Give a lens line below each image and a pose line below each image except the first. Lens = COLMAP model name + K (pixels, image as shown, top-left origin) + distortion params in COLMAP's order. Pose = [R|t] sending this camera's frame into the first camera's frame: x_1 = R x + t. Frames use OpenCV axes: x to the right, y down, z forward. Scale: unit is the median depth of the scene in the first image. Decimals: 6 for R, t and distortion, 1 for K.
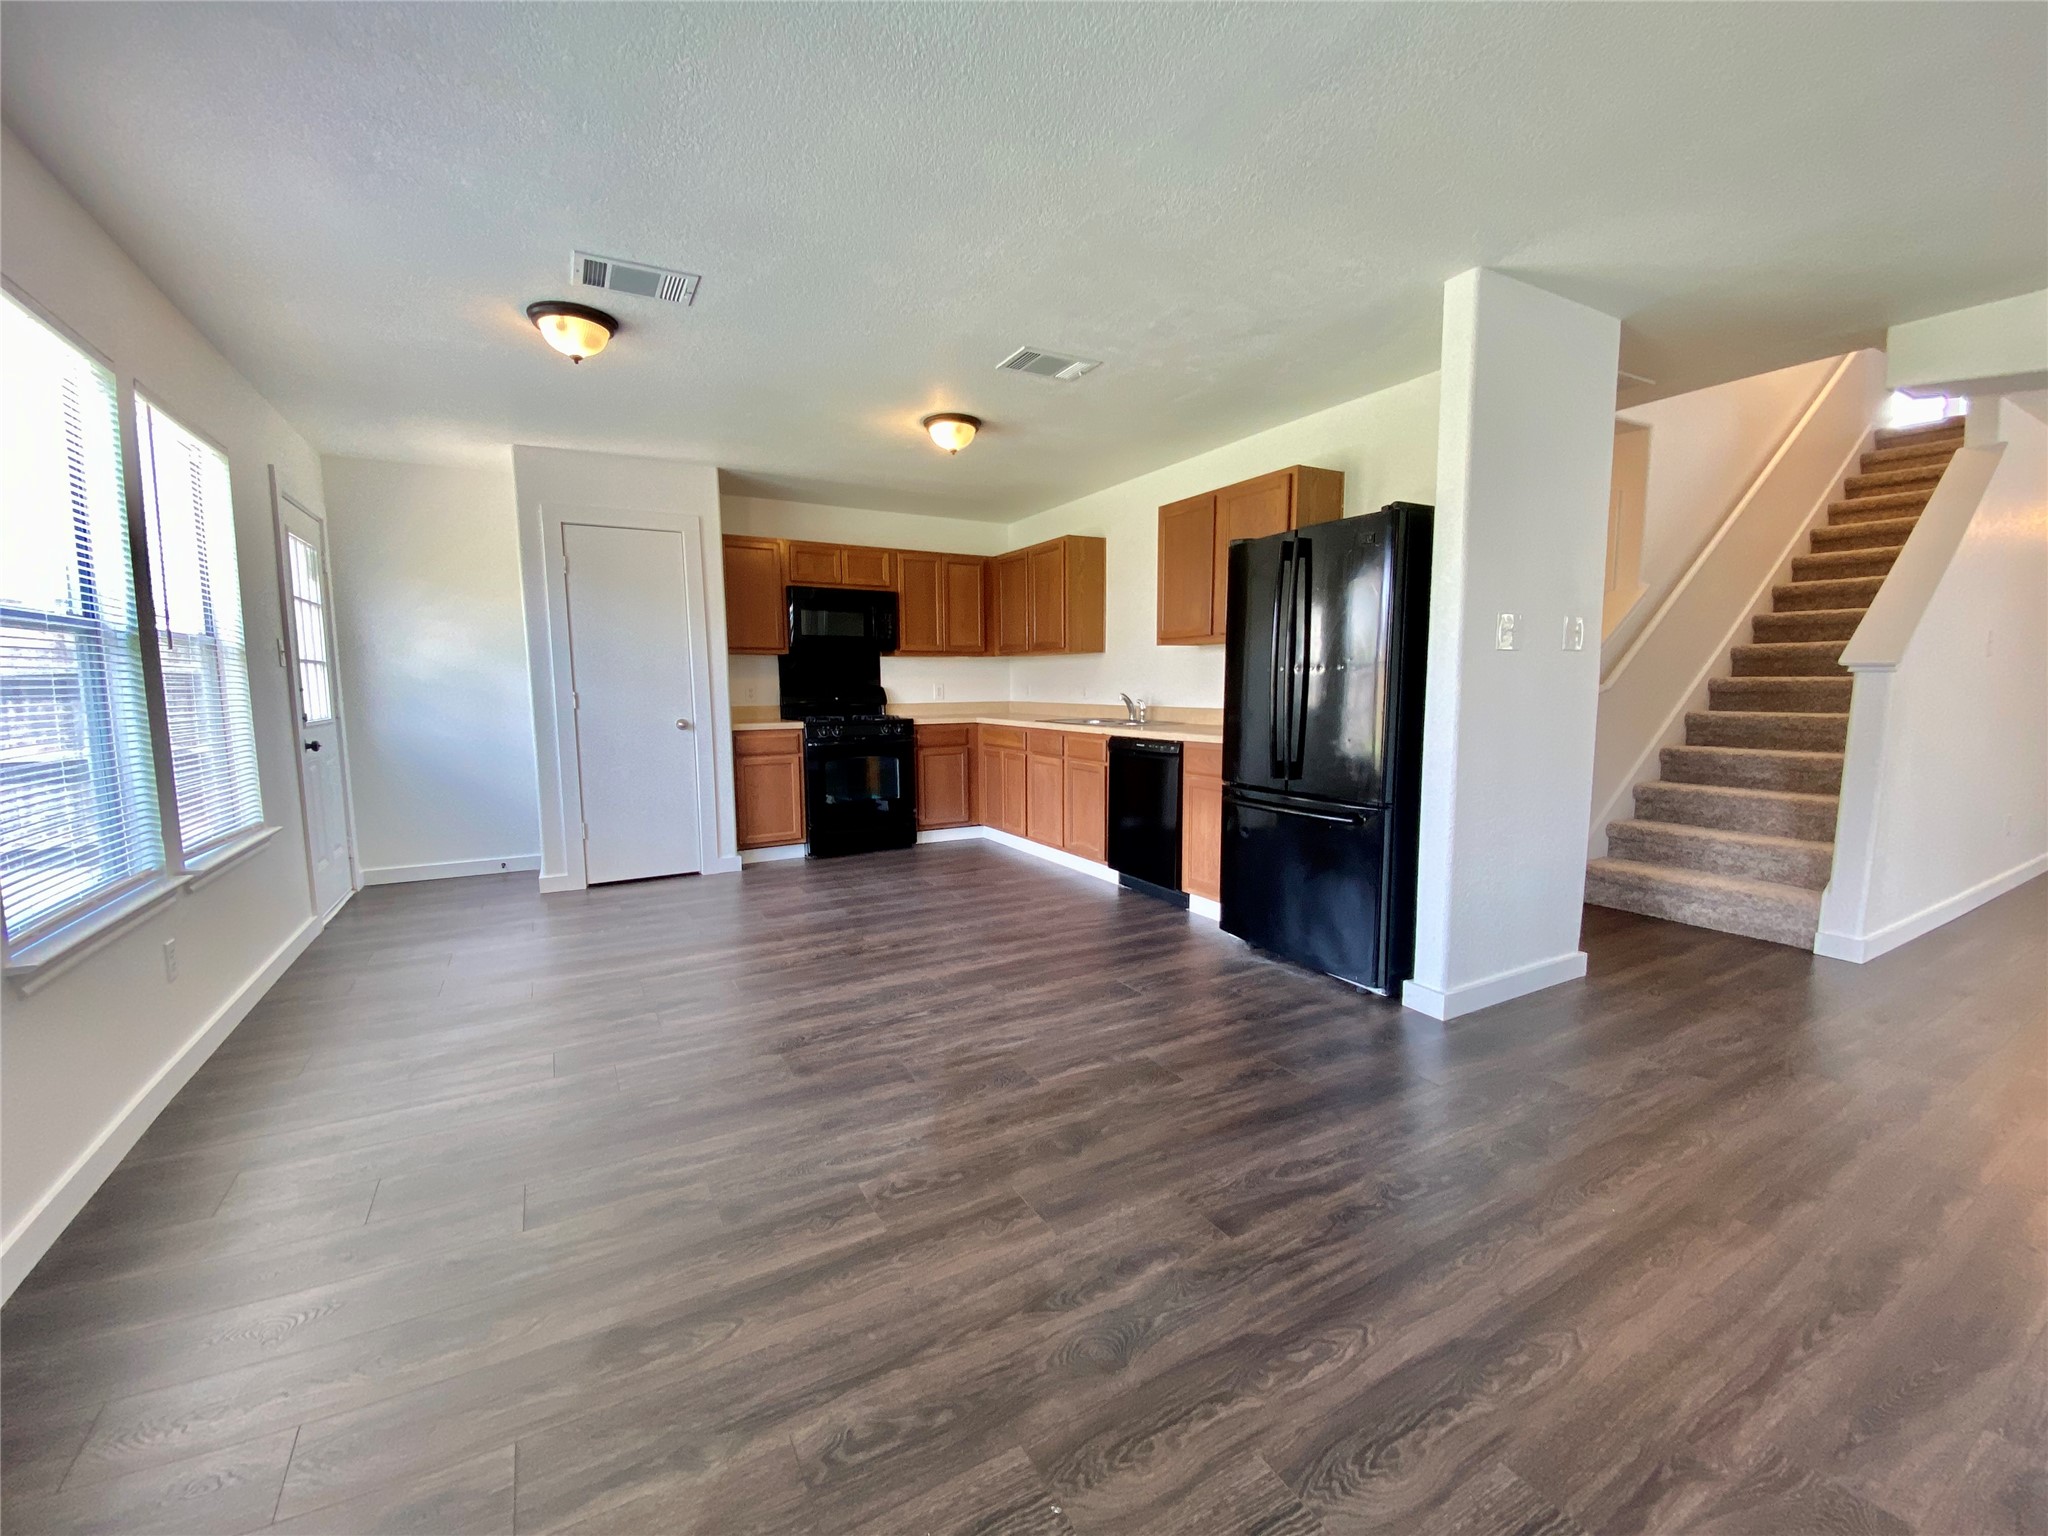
lens RADIAL K [[832.0, 0, 1028.5], [0, 832.0, 762.2], [0, 0, 1]] dist [0.015469, -0.000037]
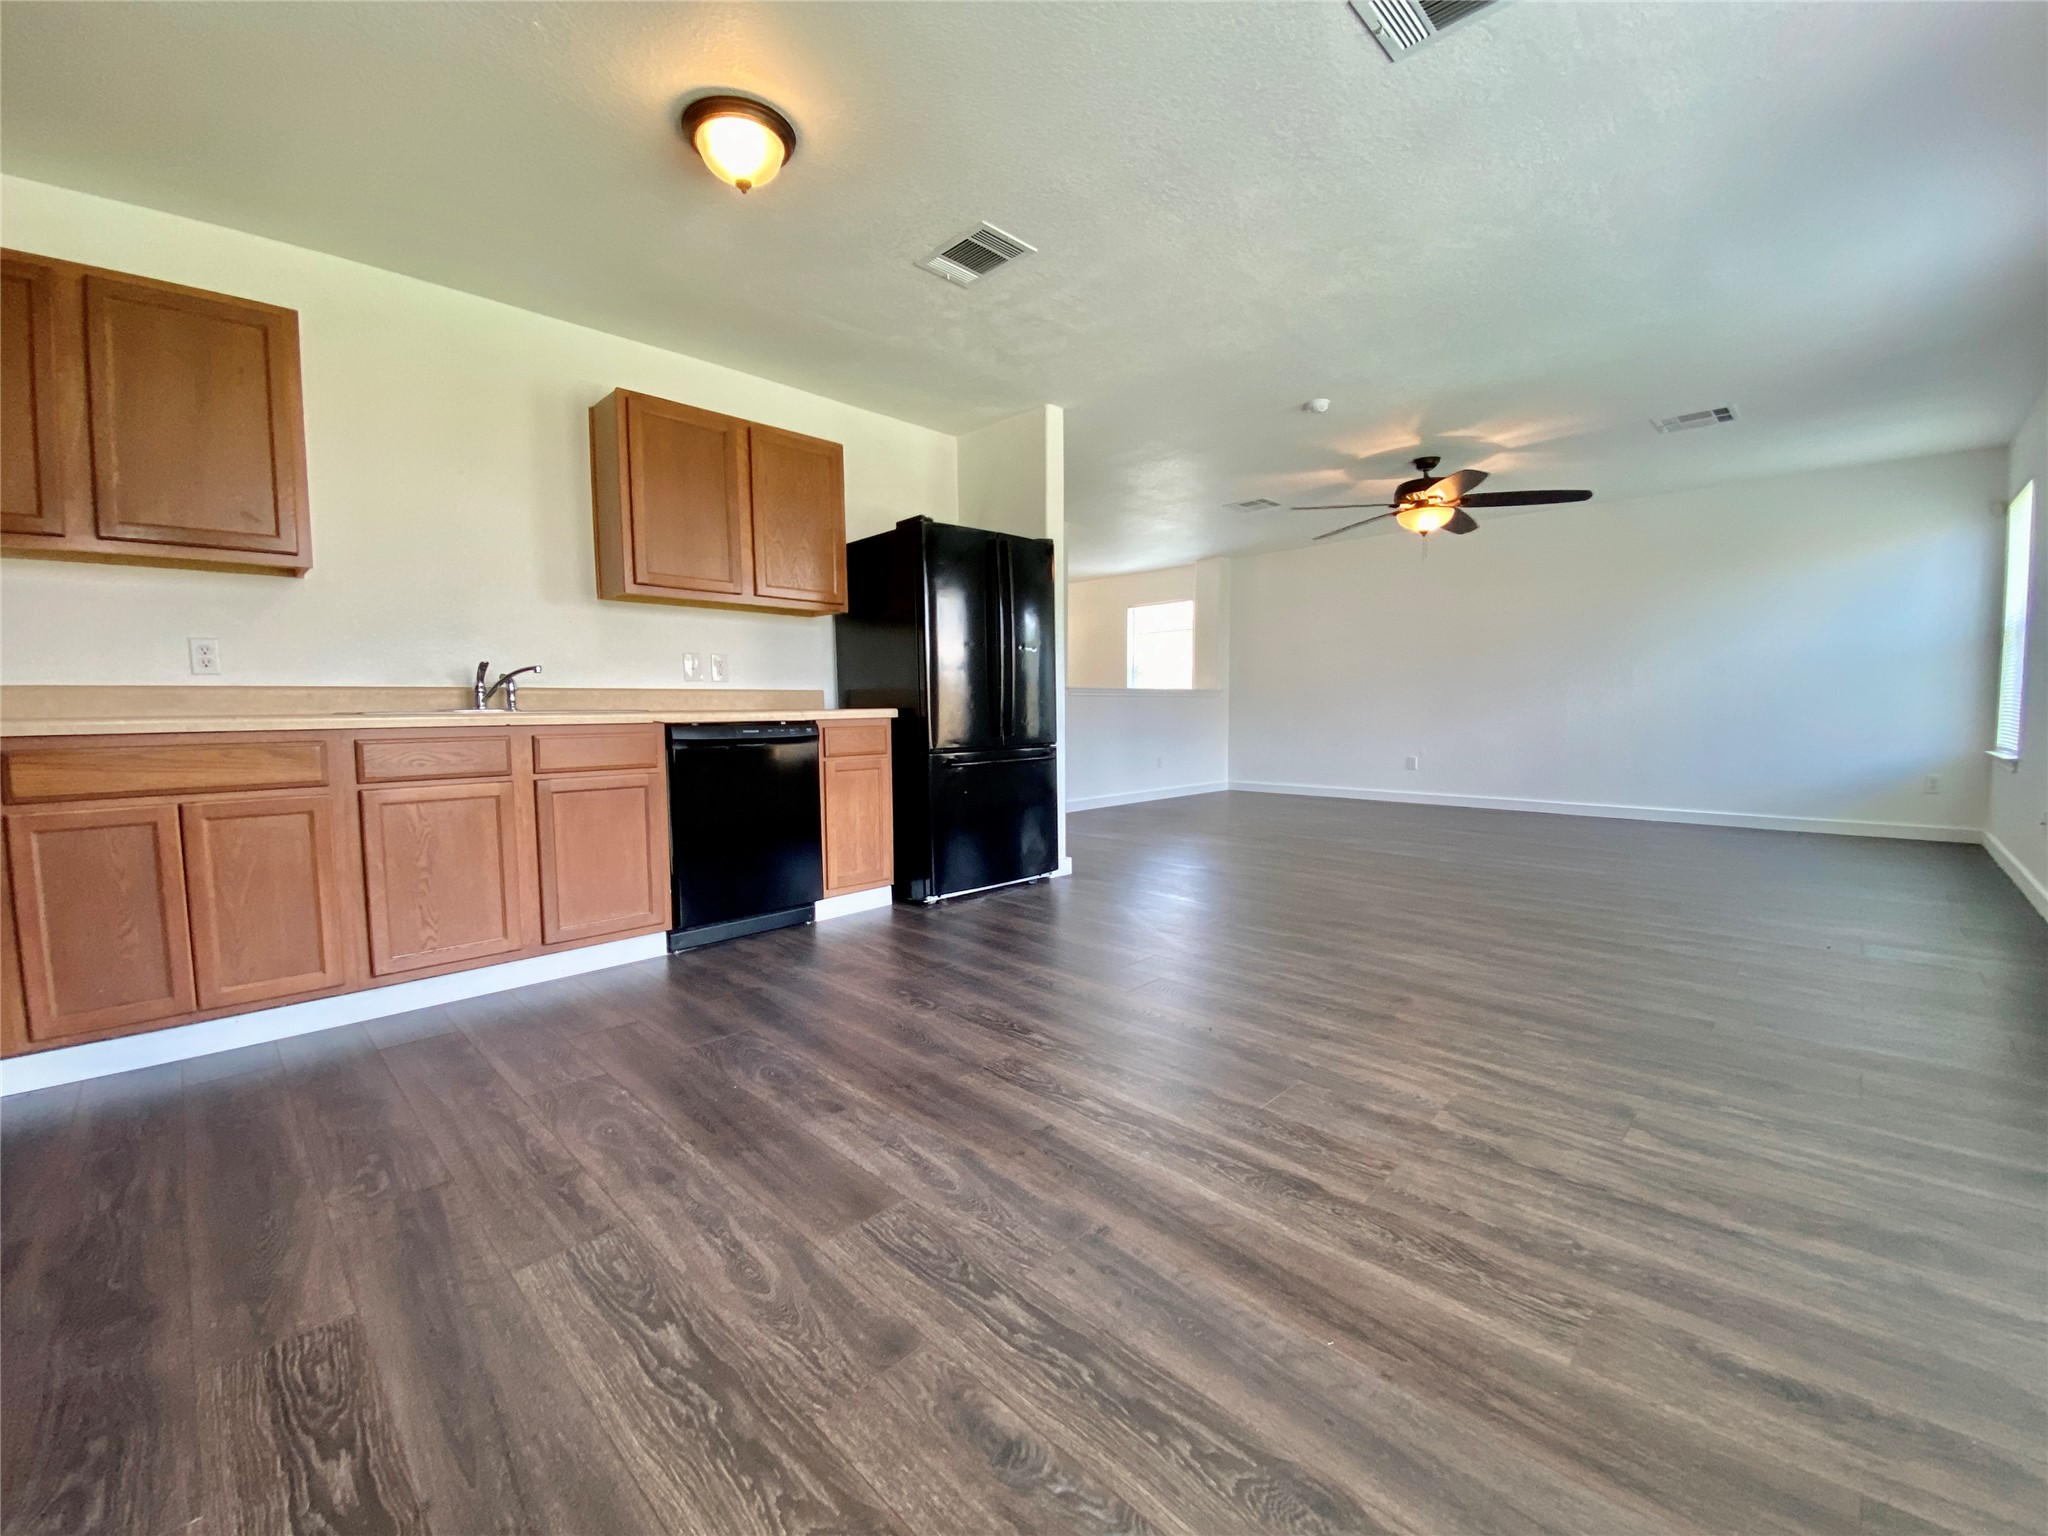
lens RADIAL K [[832.0, 0, 1028.5], [0, 832.0, 762.2], [0, 0, 1]] dist [0.015469, -0.000037]
pose [[-0.271029, -0.051367, 0.961199, -0.592480], [0.109176, 0.990491, 0.083717, -0.027464], [-0.956360, 0.127630, -0.262844, 0.887382]]
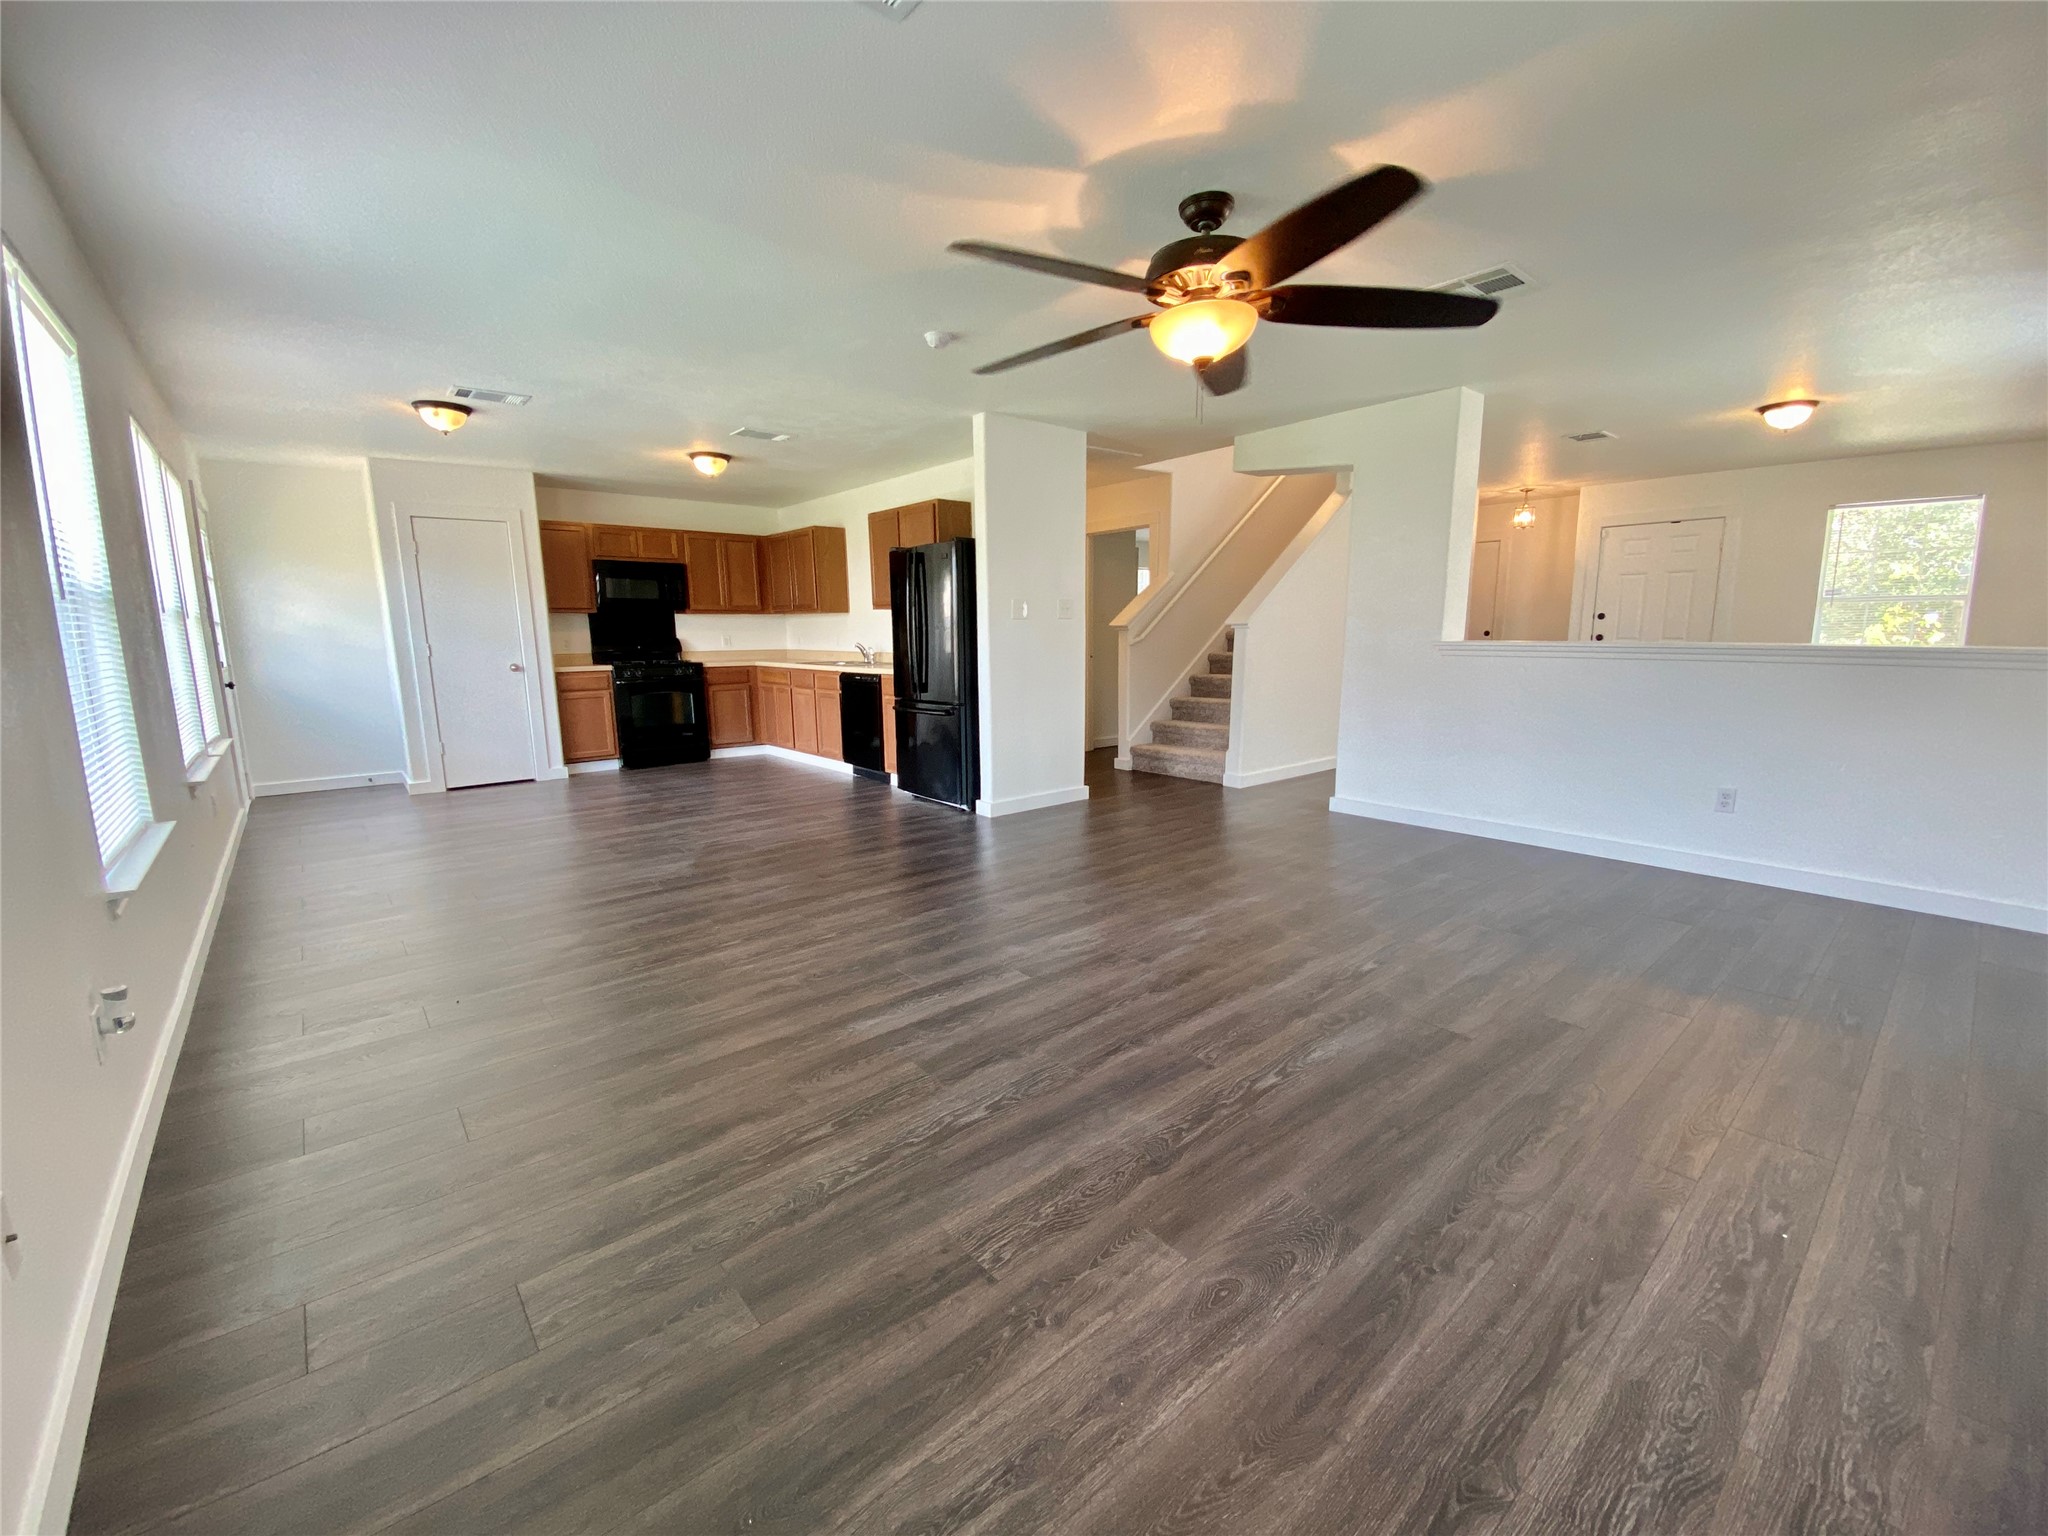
lens RADIAL K [[843.9, 0, 1066.8], [0, 843.9, 776.9], [0, 0, 1]] dist [-0.027045, 0.000070]
pose [[0.974350, -0.036474, 0.222062, 0.147301], [0.019673, 0.996805, 0.077407, 0.044399], [-0.224176, -0.071053, 0.971955, -0.520519]]
